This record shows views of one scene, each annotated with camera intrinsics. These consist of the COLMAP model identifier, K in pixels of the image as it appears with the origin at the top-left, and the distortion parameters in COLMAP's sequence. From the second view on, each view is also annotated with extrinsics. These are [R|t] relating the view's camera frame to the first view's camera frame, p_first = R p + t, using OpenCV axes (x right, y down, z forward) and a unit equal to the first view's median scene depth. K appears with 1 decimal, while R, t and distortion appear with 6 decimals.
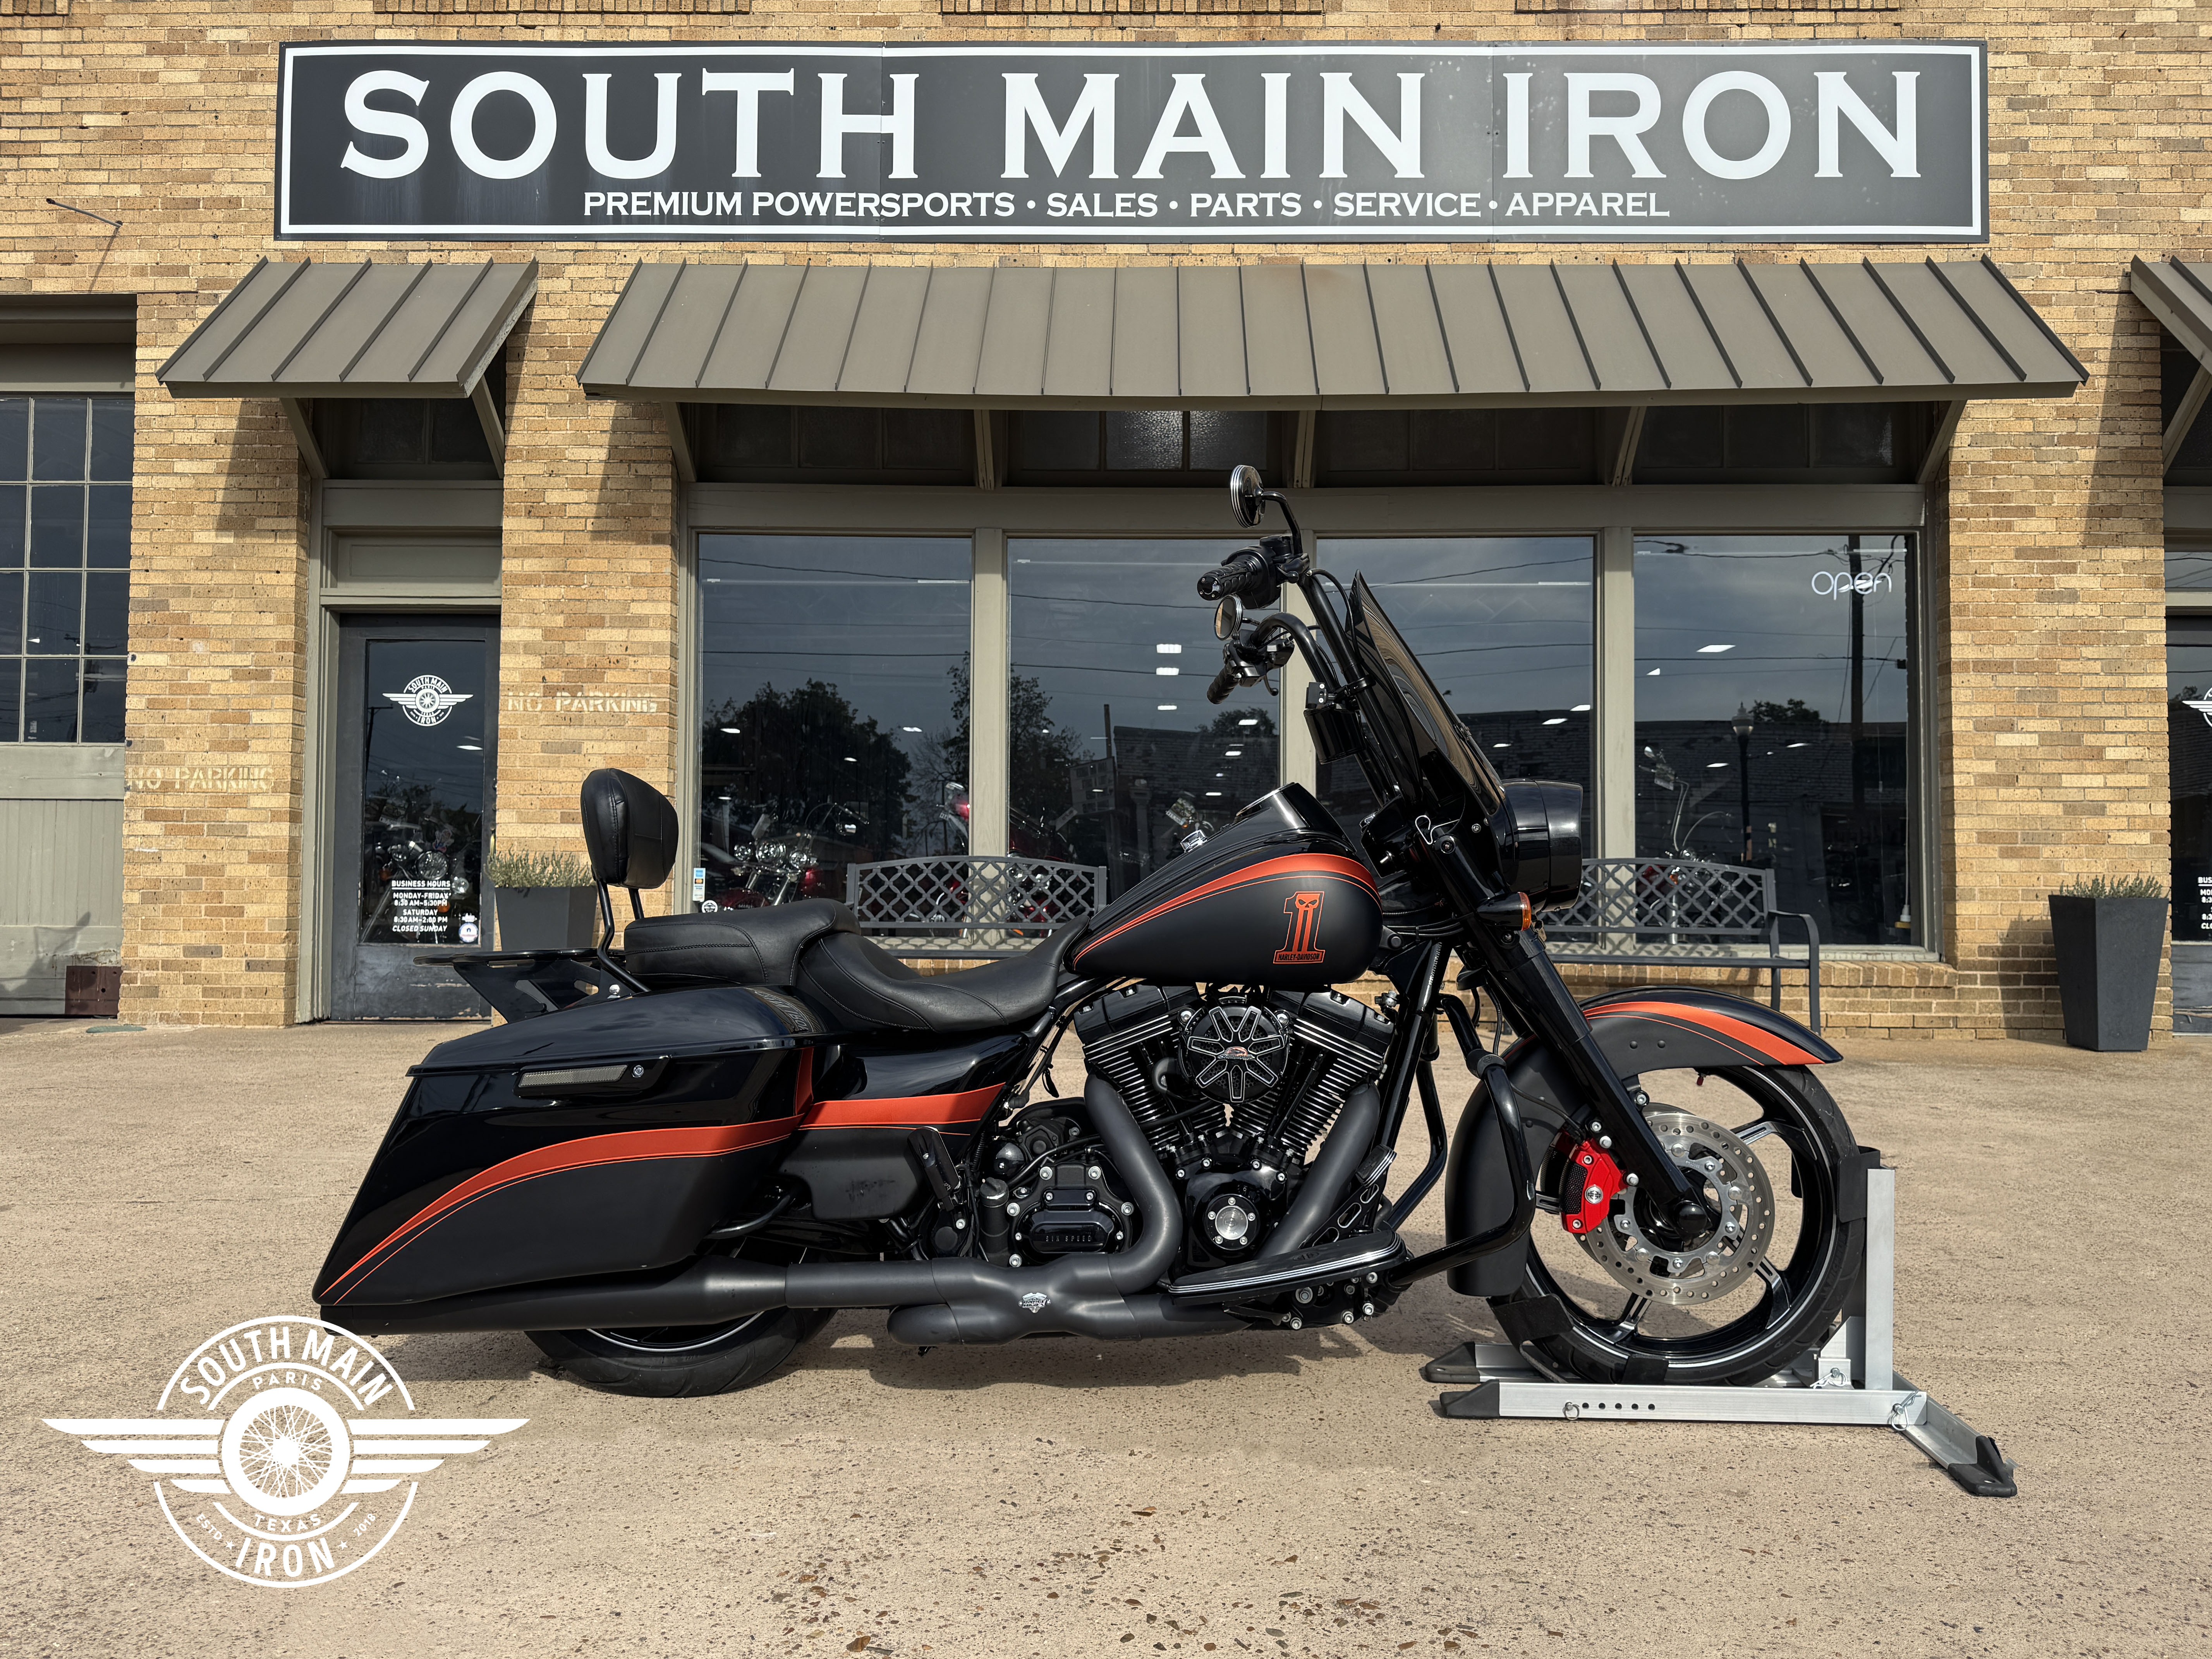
lens RADIAL K [[1565.8, 0, 1116.8], [0, 1565.8, 839.4], [0, 0, 1]] dist [0.106707, -0.155872]
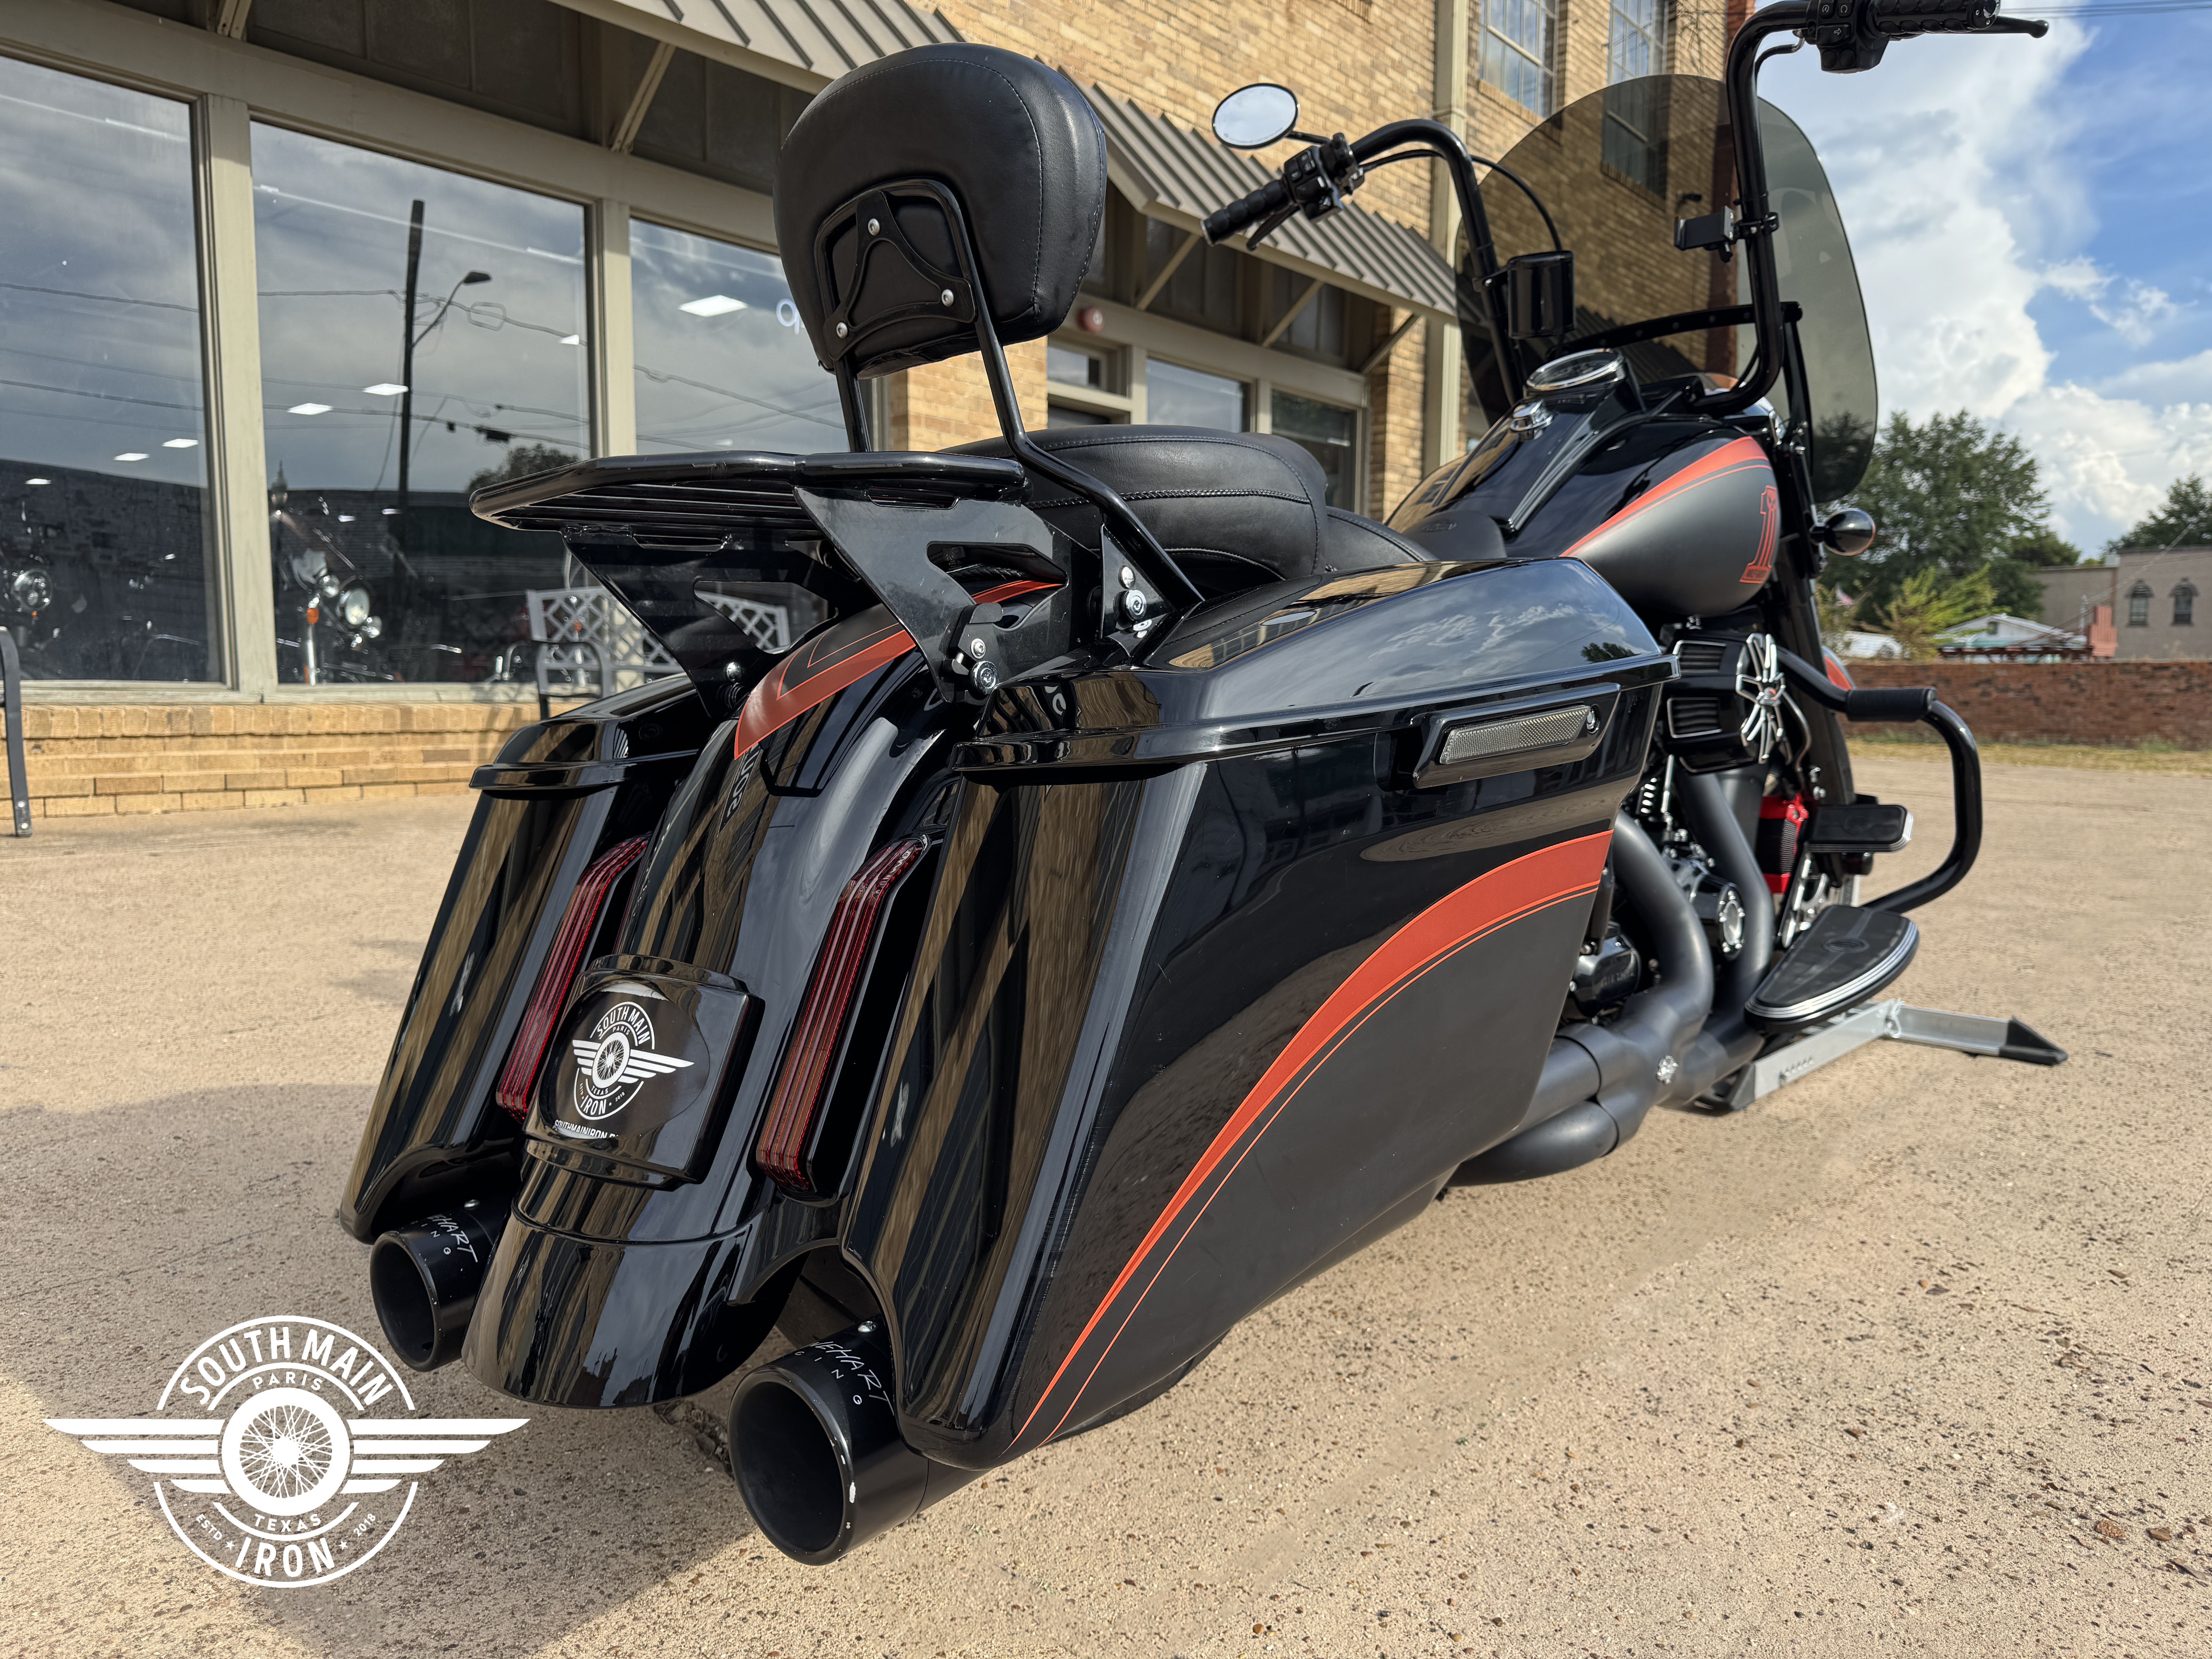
lens RADIAL K [[1574.4, 0, 1090.5], [0, 1574.4, 830.1], [0, 0, 1]] dist [0.048981, -0.103730]
pose [[0.625228, -0.066333, 0.777618, -0.434491], [-0.031338, 0.993444, 0.109941, 0.081566], [-0.779813, -0.093107, 0.619050, 0.491068]]
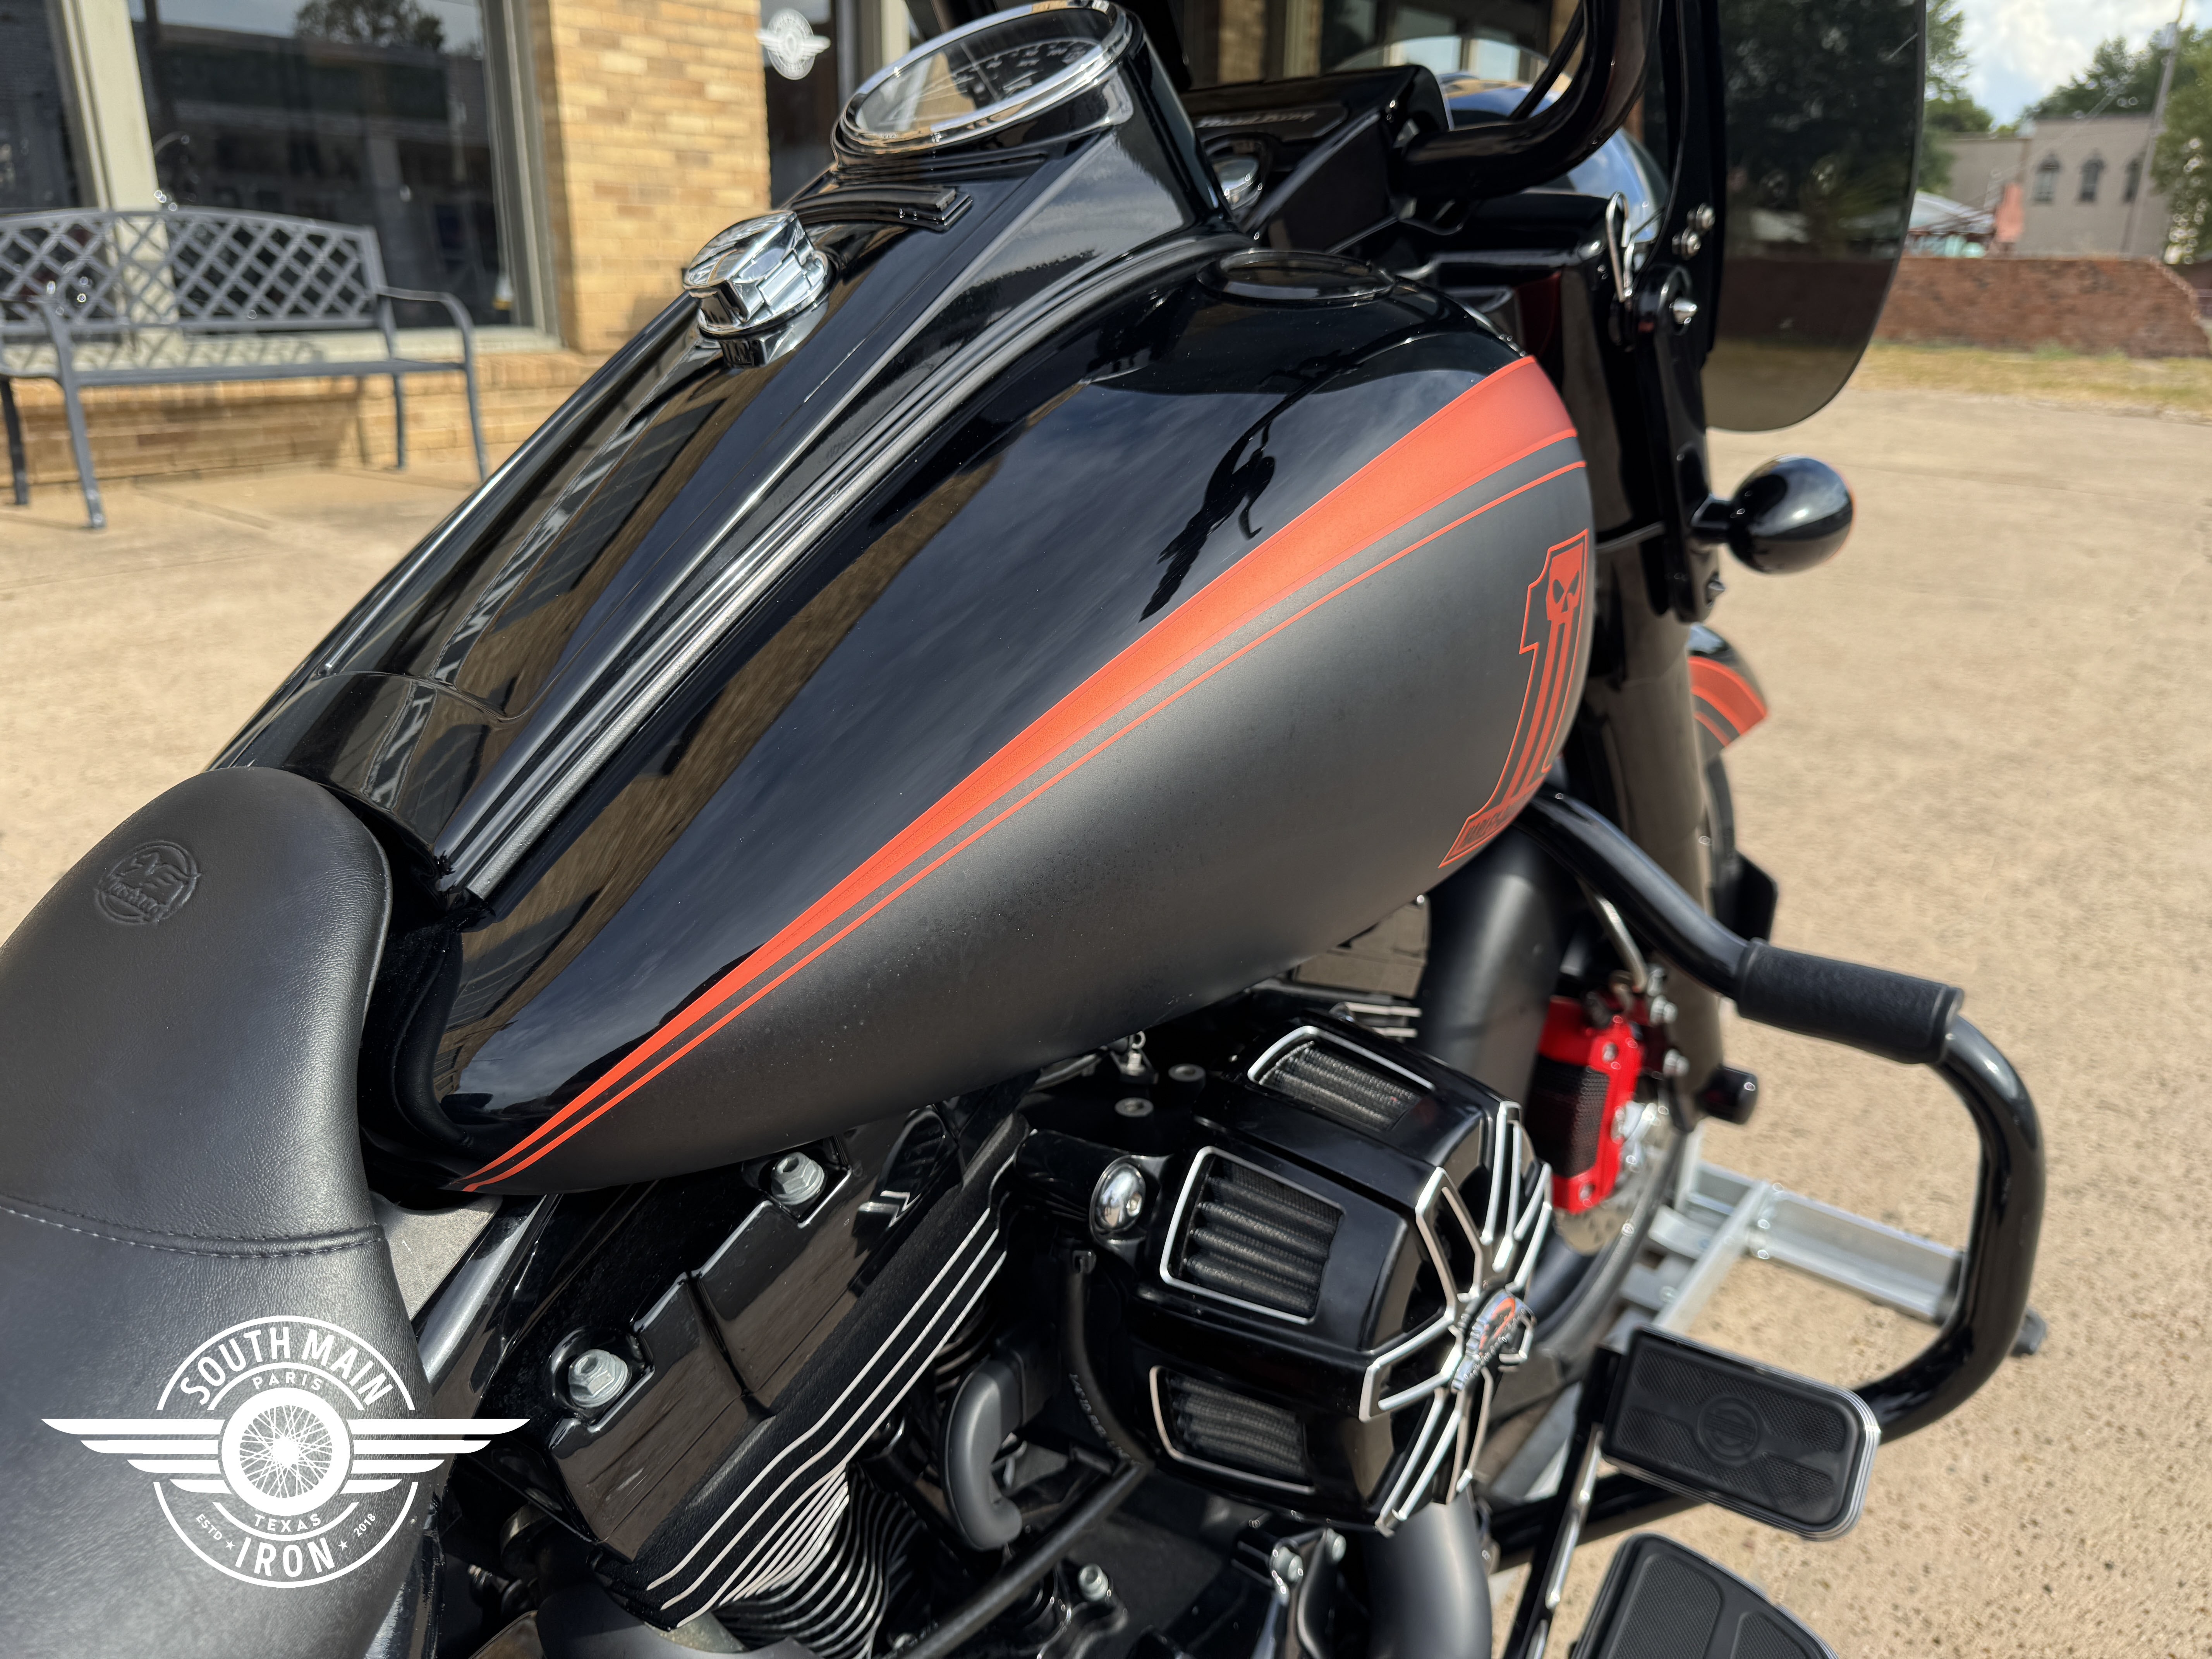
lens RADIAL K [[1620.0, 0, 1106.0], [0, 1620.0, 829.5], [0, 0, 1]] dist [-0.058484, 0.031926]
pose [[0.558102, -0.273417, 0.783432, -0.066812], [-0.045842, 0.932551, 0.358116, -0.001831], [-0.828505, -0.235780, 0.507925, 0.593141]]
